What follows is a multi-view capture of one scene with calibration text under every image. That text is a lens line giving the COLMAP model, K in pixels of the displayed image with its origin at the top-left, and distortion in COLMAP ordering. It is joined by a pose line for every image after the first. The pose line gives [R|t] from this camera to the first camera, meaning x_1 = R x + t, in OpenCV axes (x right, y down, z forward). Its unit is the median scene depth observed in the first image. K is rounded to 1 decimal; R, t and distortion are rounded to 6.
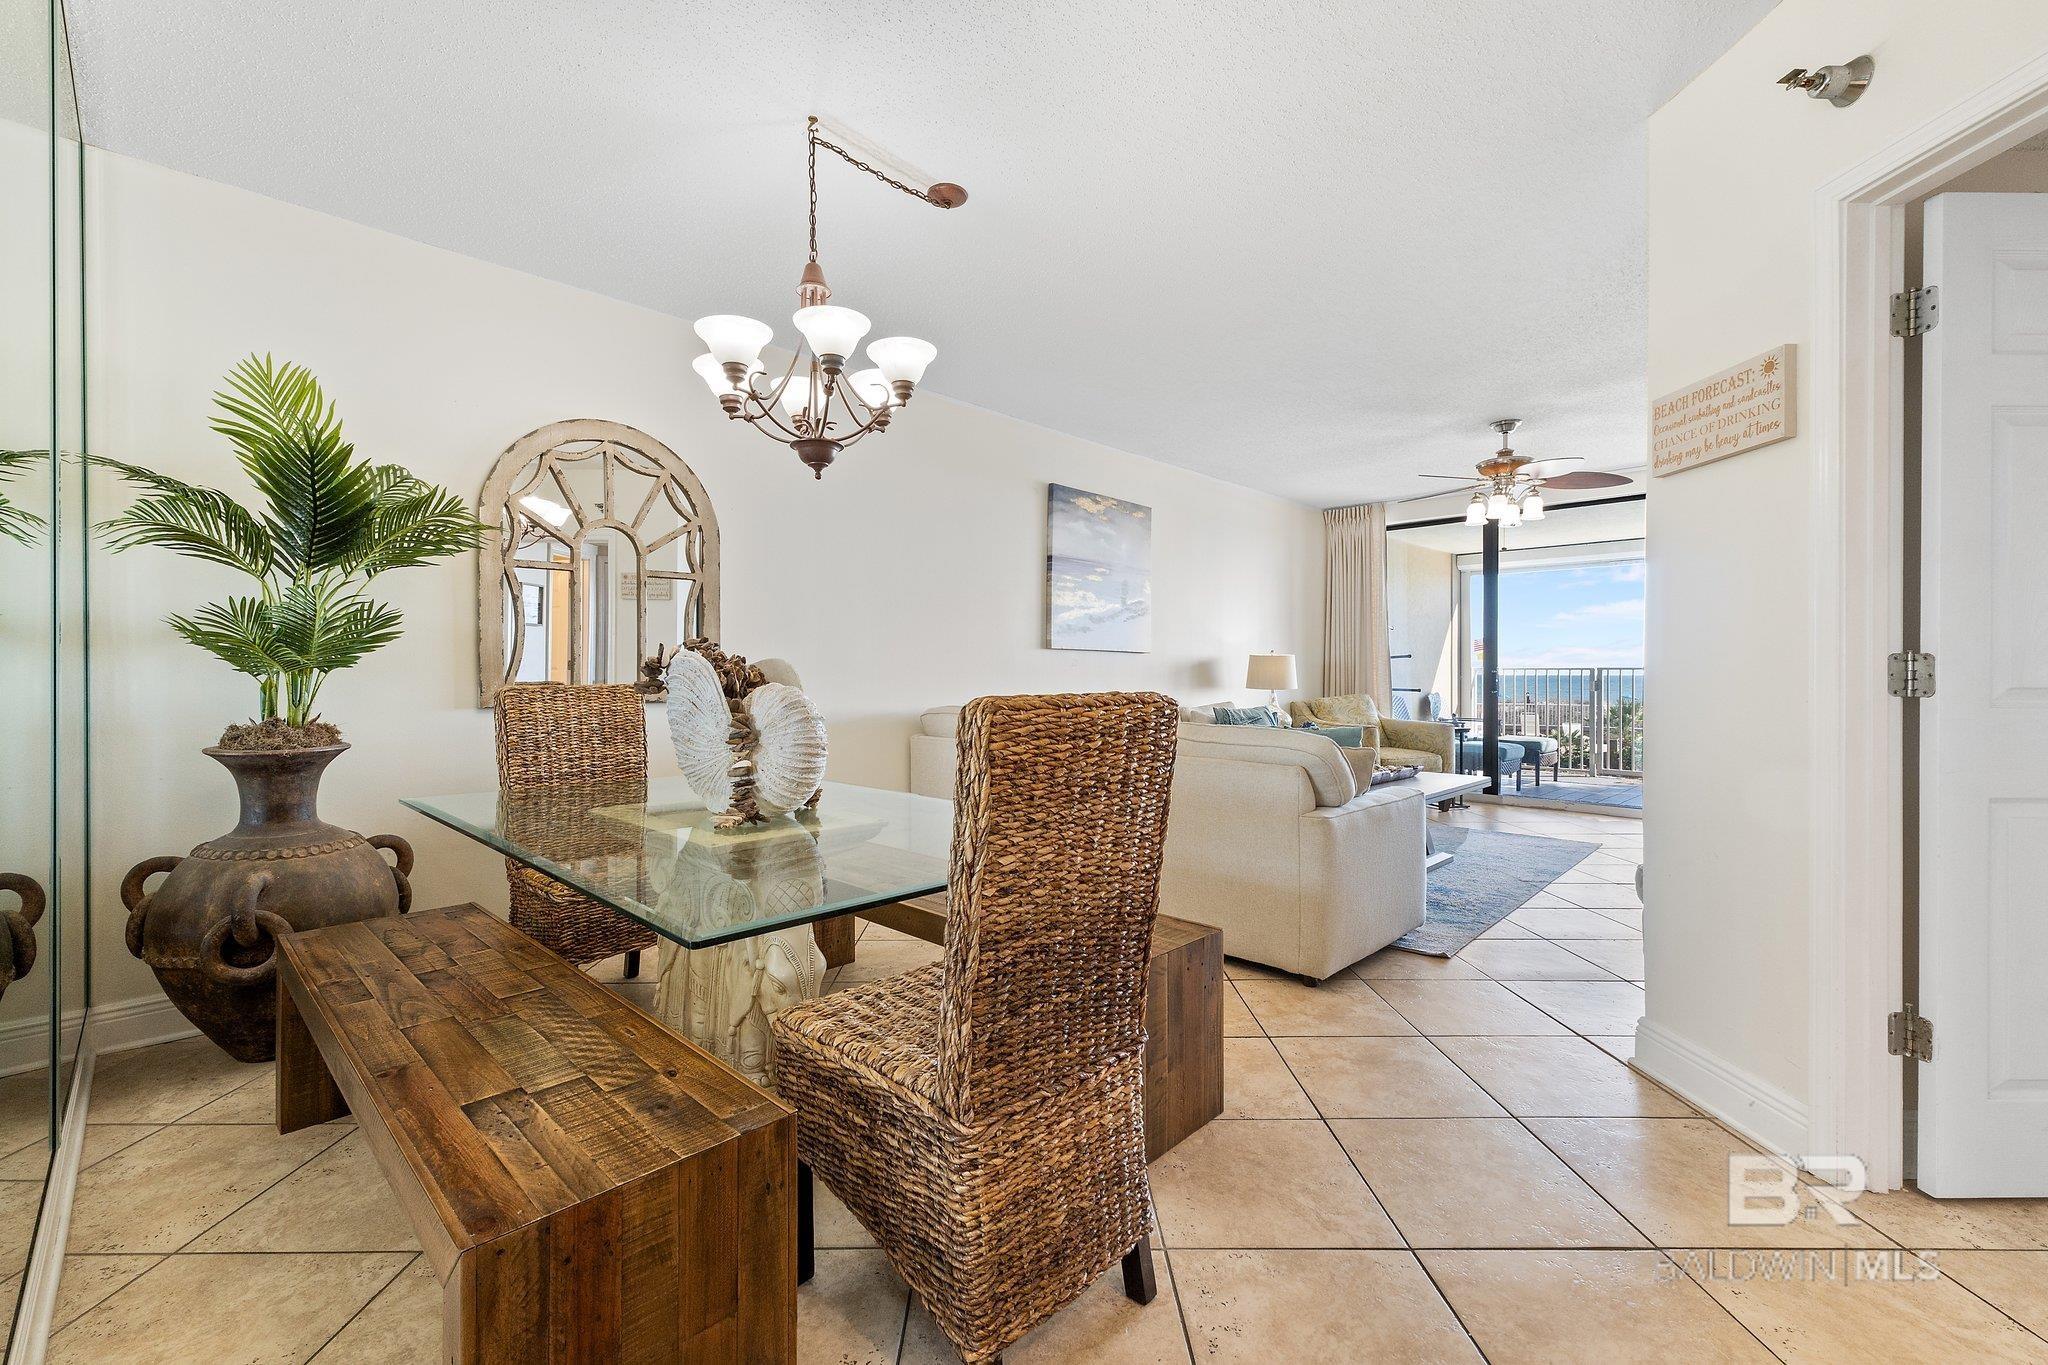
lens RADIAL K [[852.1, 0, 1041.9], [0, 852.1, 672.2], [0, 0, 1]] dist [0.001588, -0.000353]
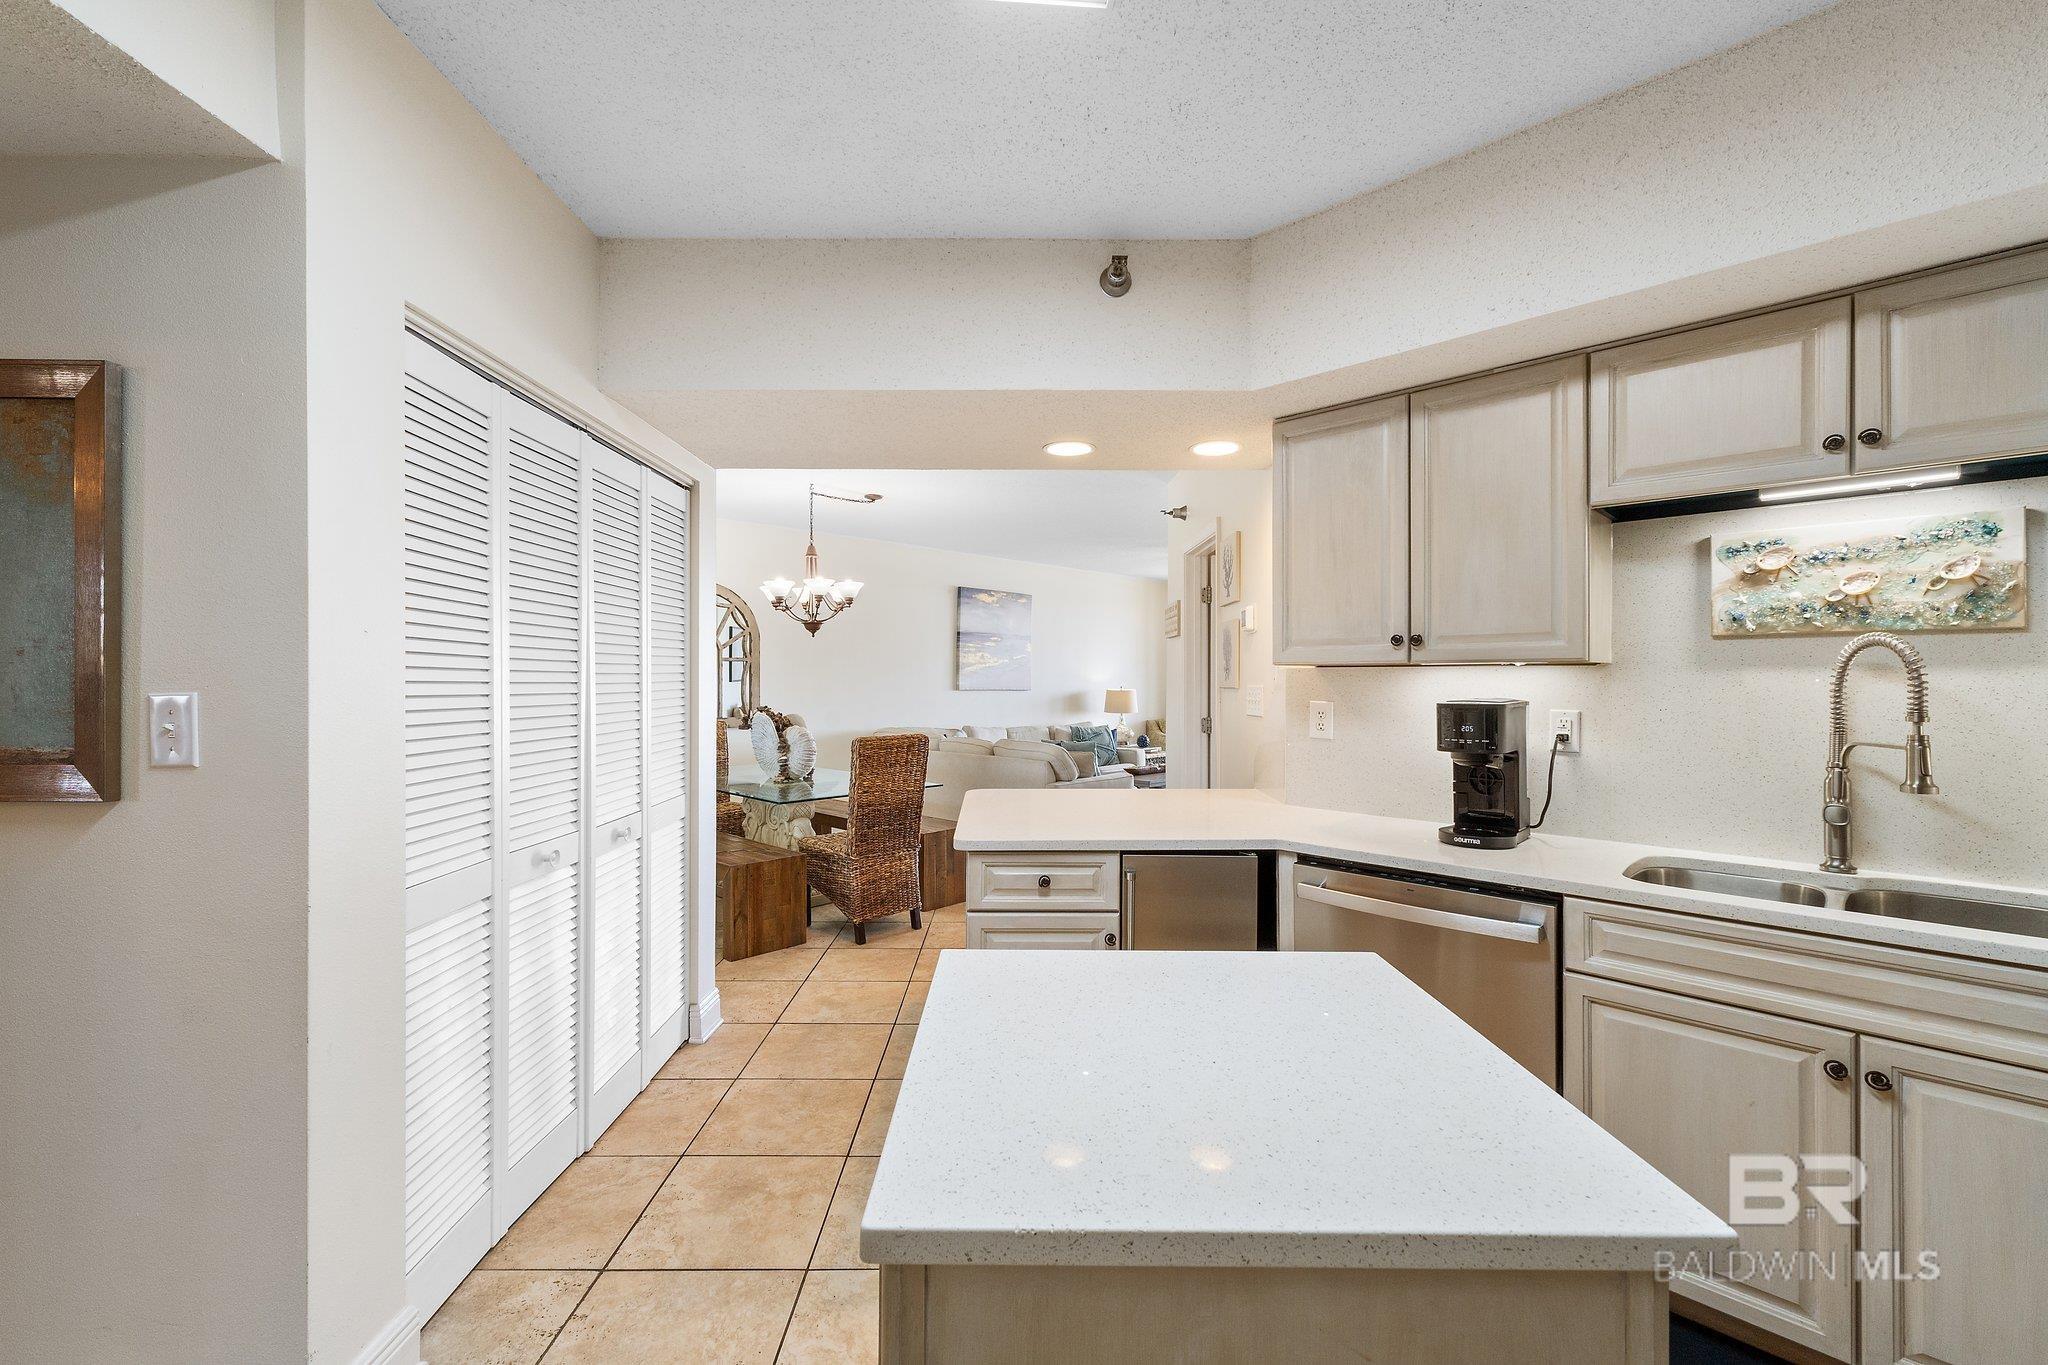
lens RADIAL K [[852.1, 0, 1025.1], [0, 852.1, 674.0], [0, 0, 1]] dist [0.001588, -0.000353]
pose [[0.999919, 0.002372, -0.012518, 0.379128], [-0.002436, 0.999984, -0.005127, -0.124199], [0.012506, 0.005157, 0.999909, -1.449072]]
